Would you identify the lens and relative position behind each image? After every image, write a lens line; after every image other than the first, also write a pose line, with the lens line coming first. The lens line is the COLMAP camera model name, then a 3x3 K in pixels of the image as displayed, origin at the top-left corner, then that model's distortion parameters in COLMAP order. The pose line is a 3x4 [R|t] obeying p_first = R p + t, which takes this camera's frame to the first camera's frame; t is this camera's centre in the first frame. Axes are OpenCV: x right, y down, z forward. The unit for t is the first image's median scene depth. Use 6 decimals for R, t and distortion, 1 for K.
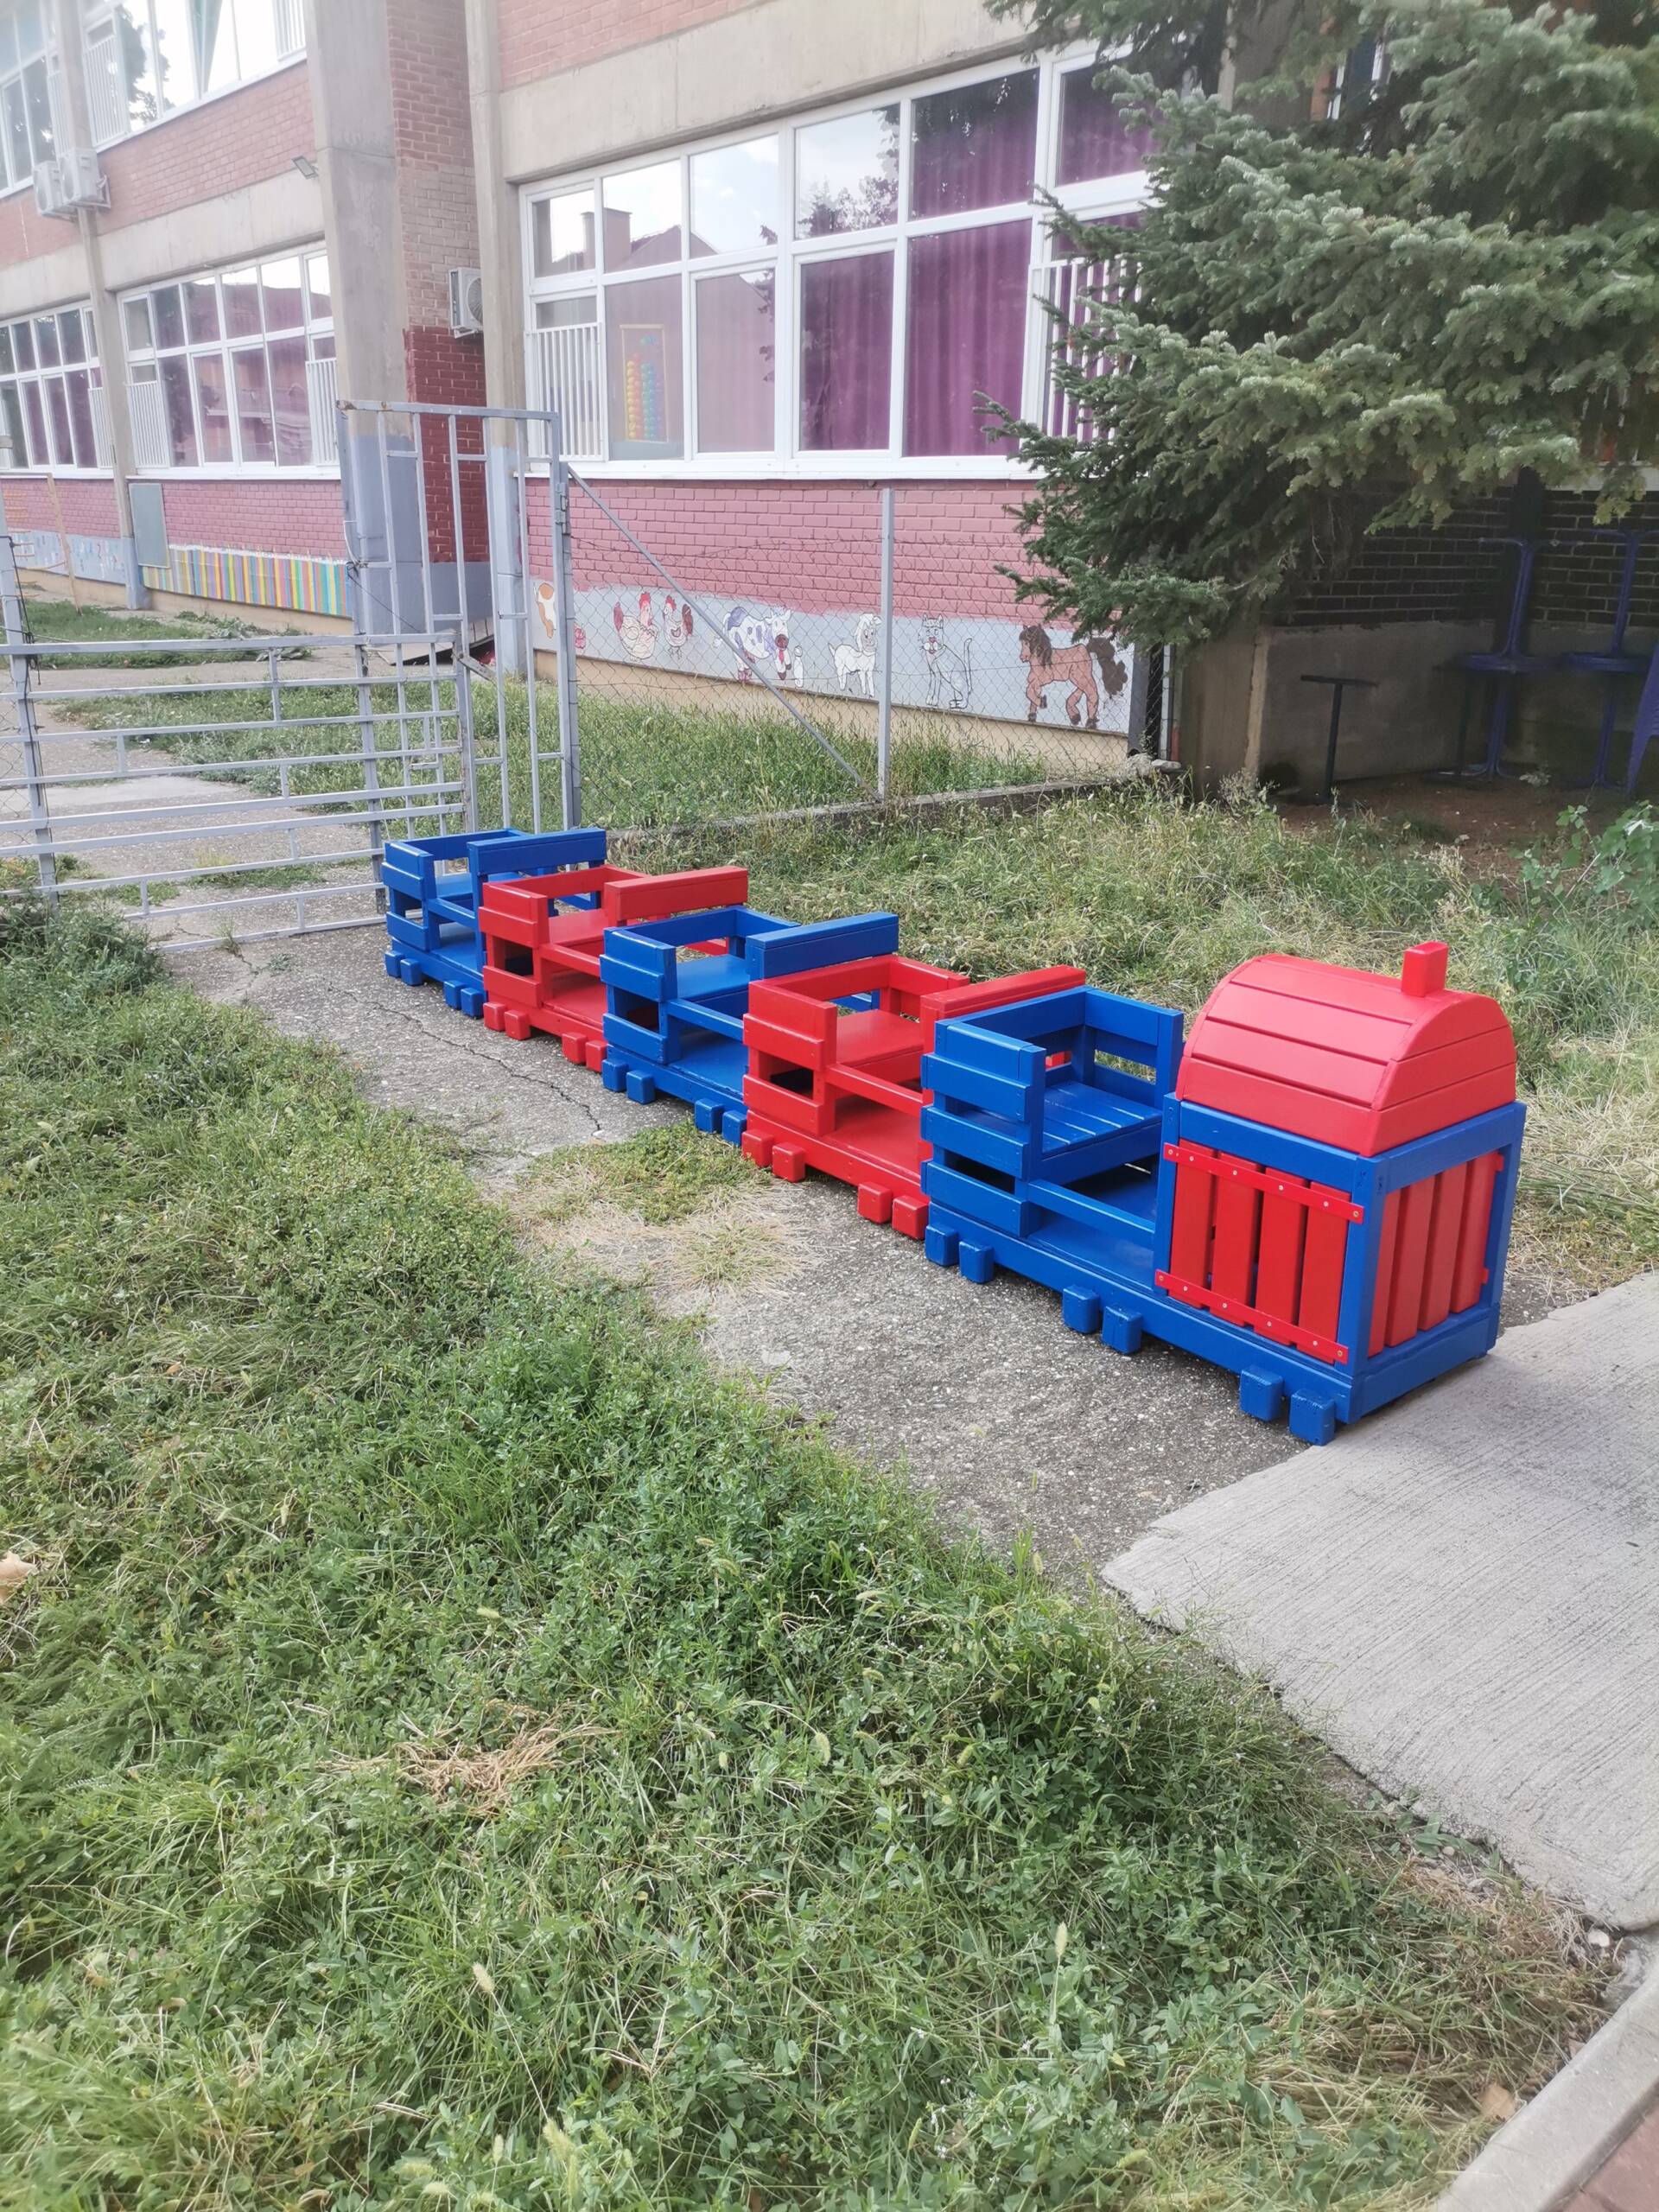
lens RADIAL K [[1674.4, 0, 829.5], [0, 1674.4, 1106.0], [0, 0, 1]] dist [0.012149, 0.004188]
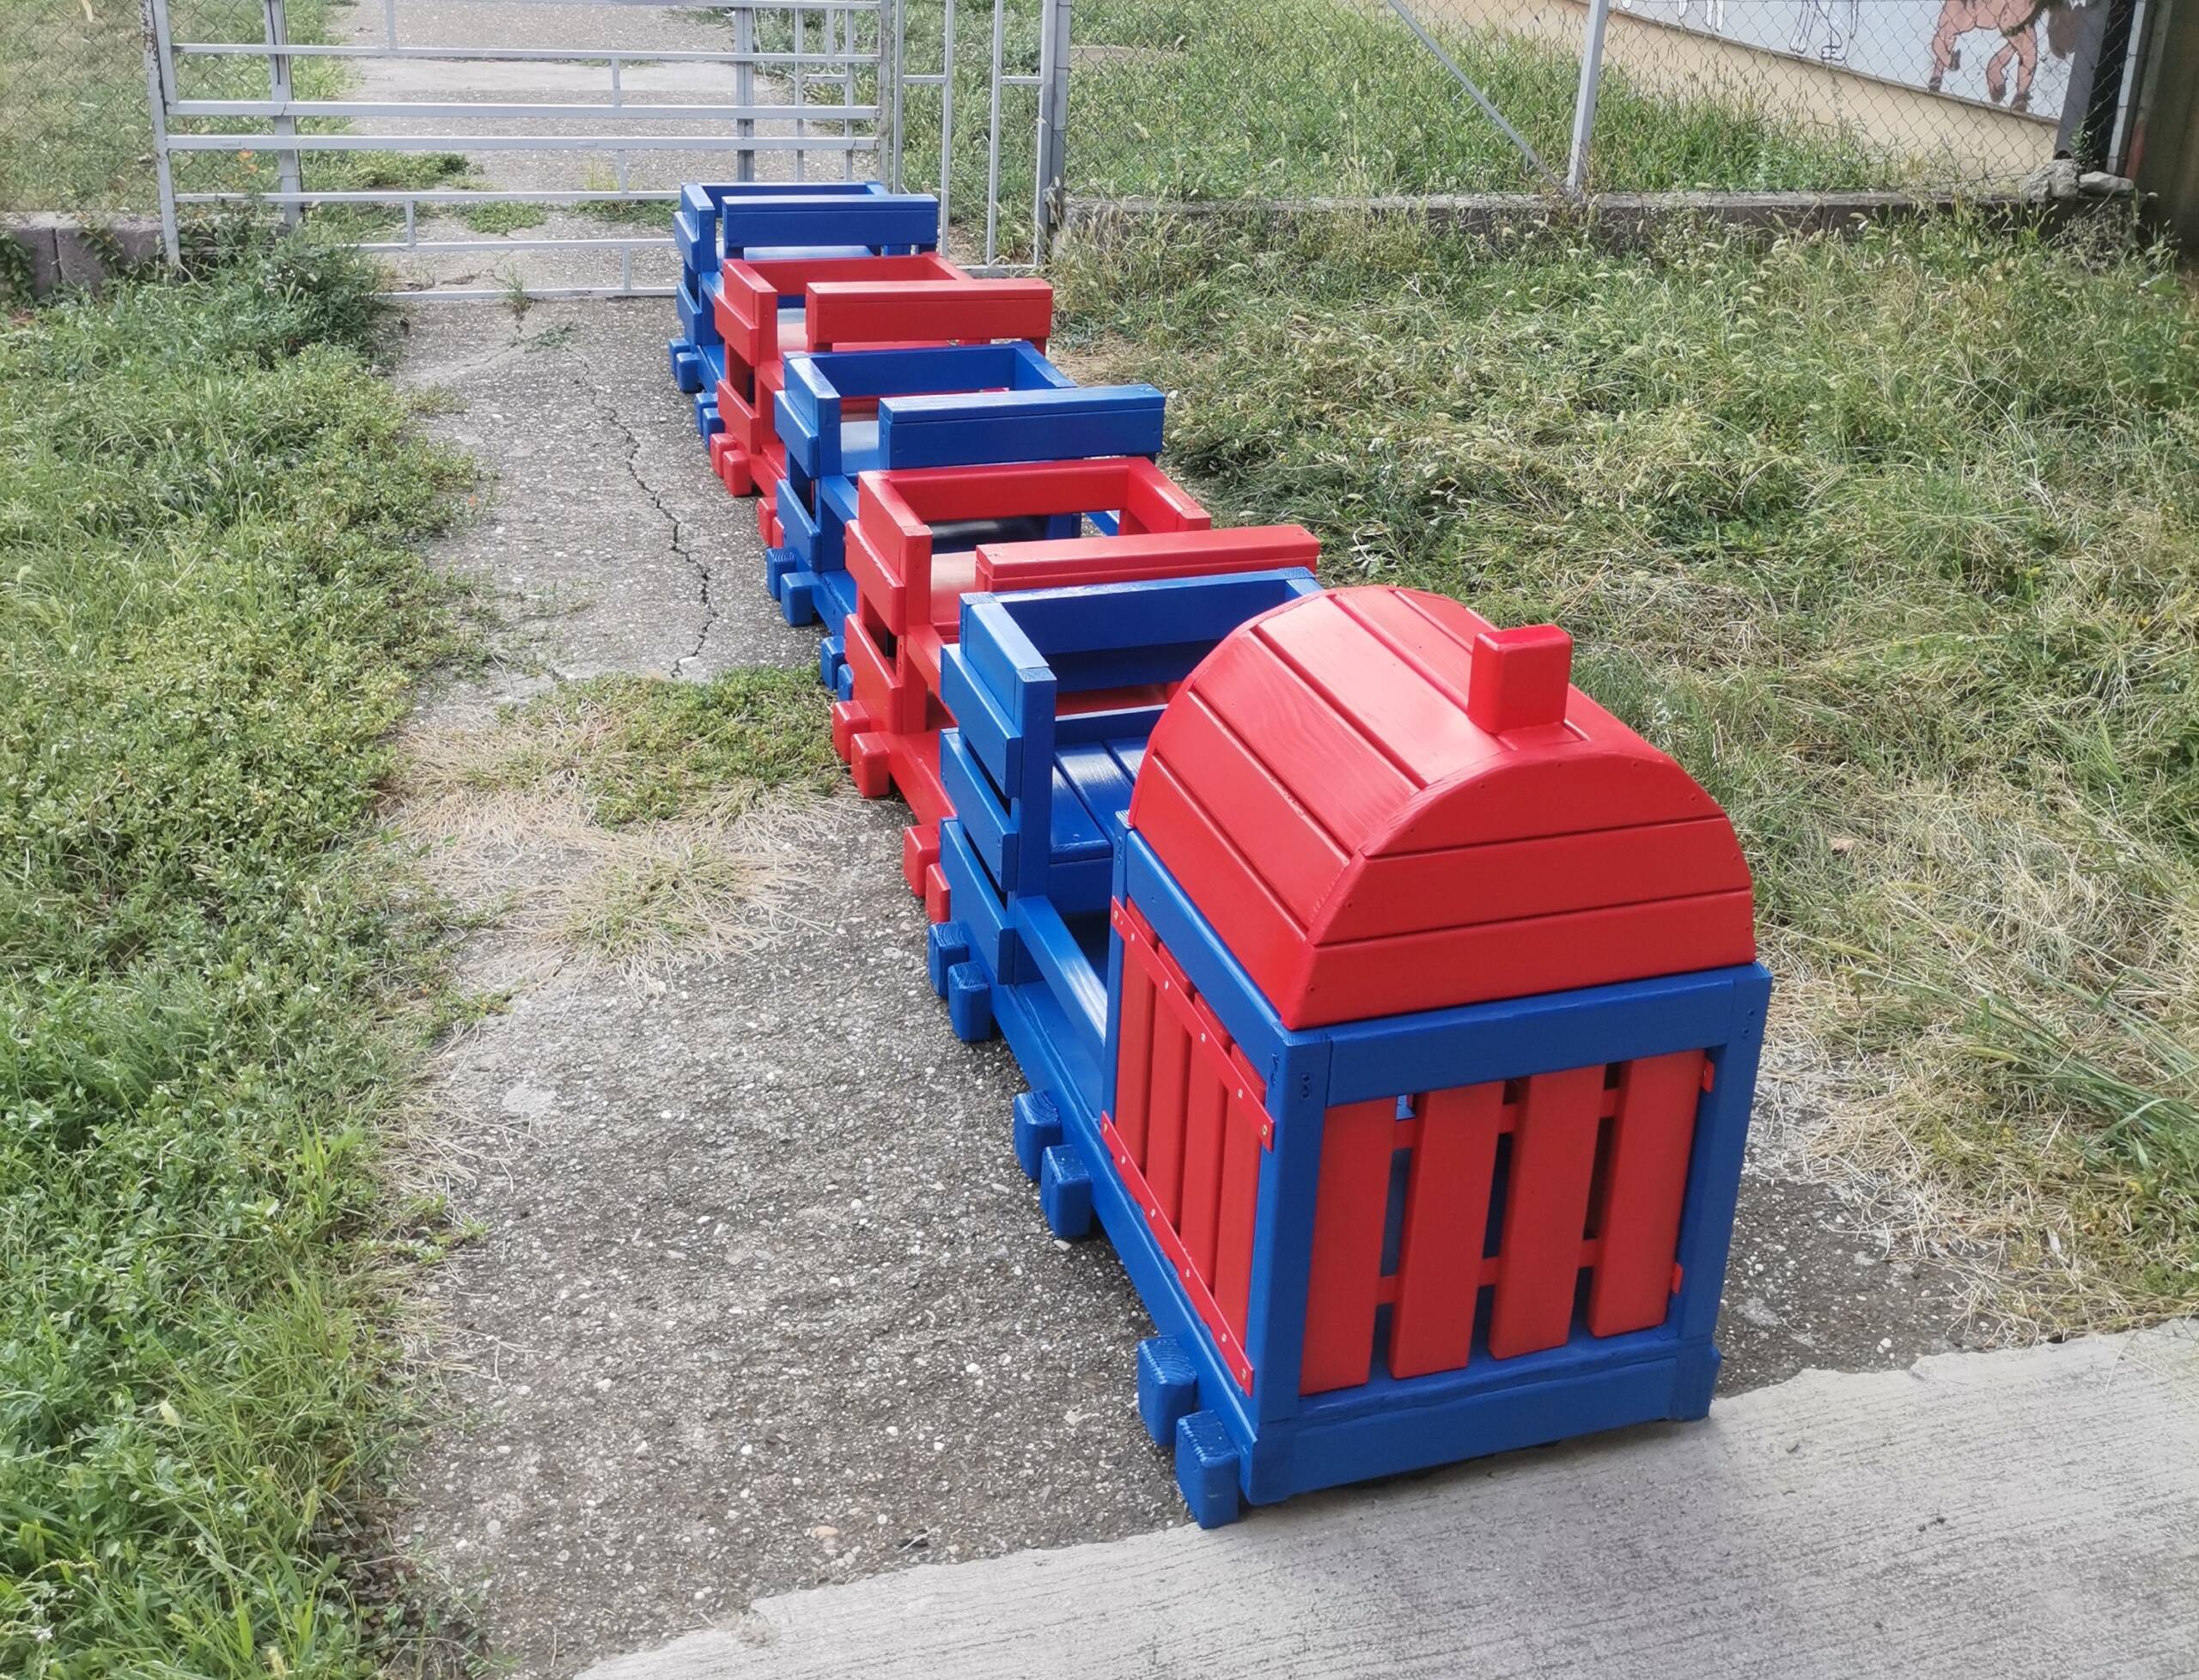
lens RADIAL K [[2229.2, 0, 1096.8], [0, 2229.2, 640.6], [0, 0, 1]] dist [0.025519, -0.013531]
pose [[0.933058, 0.169004, -0.317553, 0.309176], [-0.155018, 0.985499, 0.069003, -0.082001], [0.324610, -0.015157, 0.945727, 0.230541]]
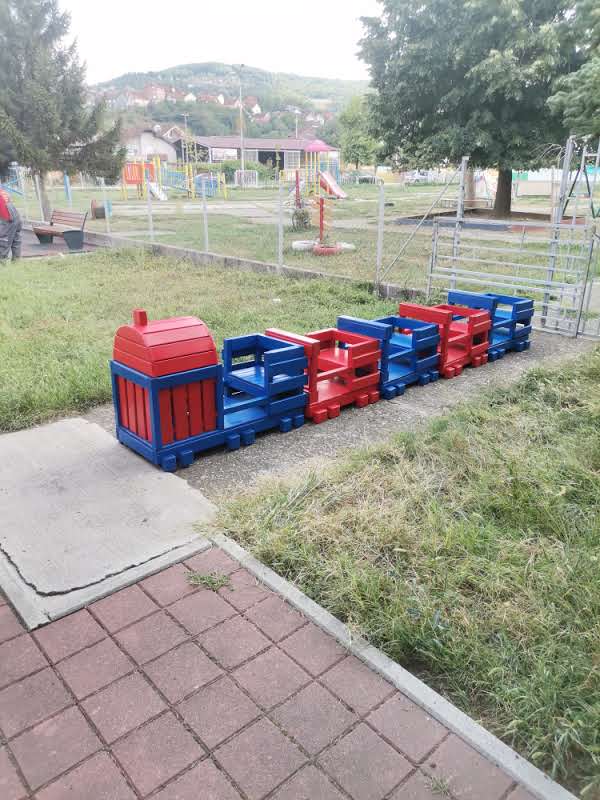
lens RADIAL K [[605.6, 0, 300.0], [0, 605.6, 400.0], [0, 0, 1]] dist [0.012149, 0.004188]
pose [[0.045859, 0.330405, -0.942724, 1.032285], [-0.333650, 0.894588, 0.297304, -0.263452], [0.941581, 0.300906, 0.151264, 0.801330]]
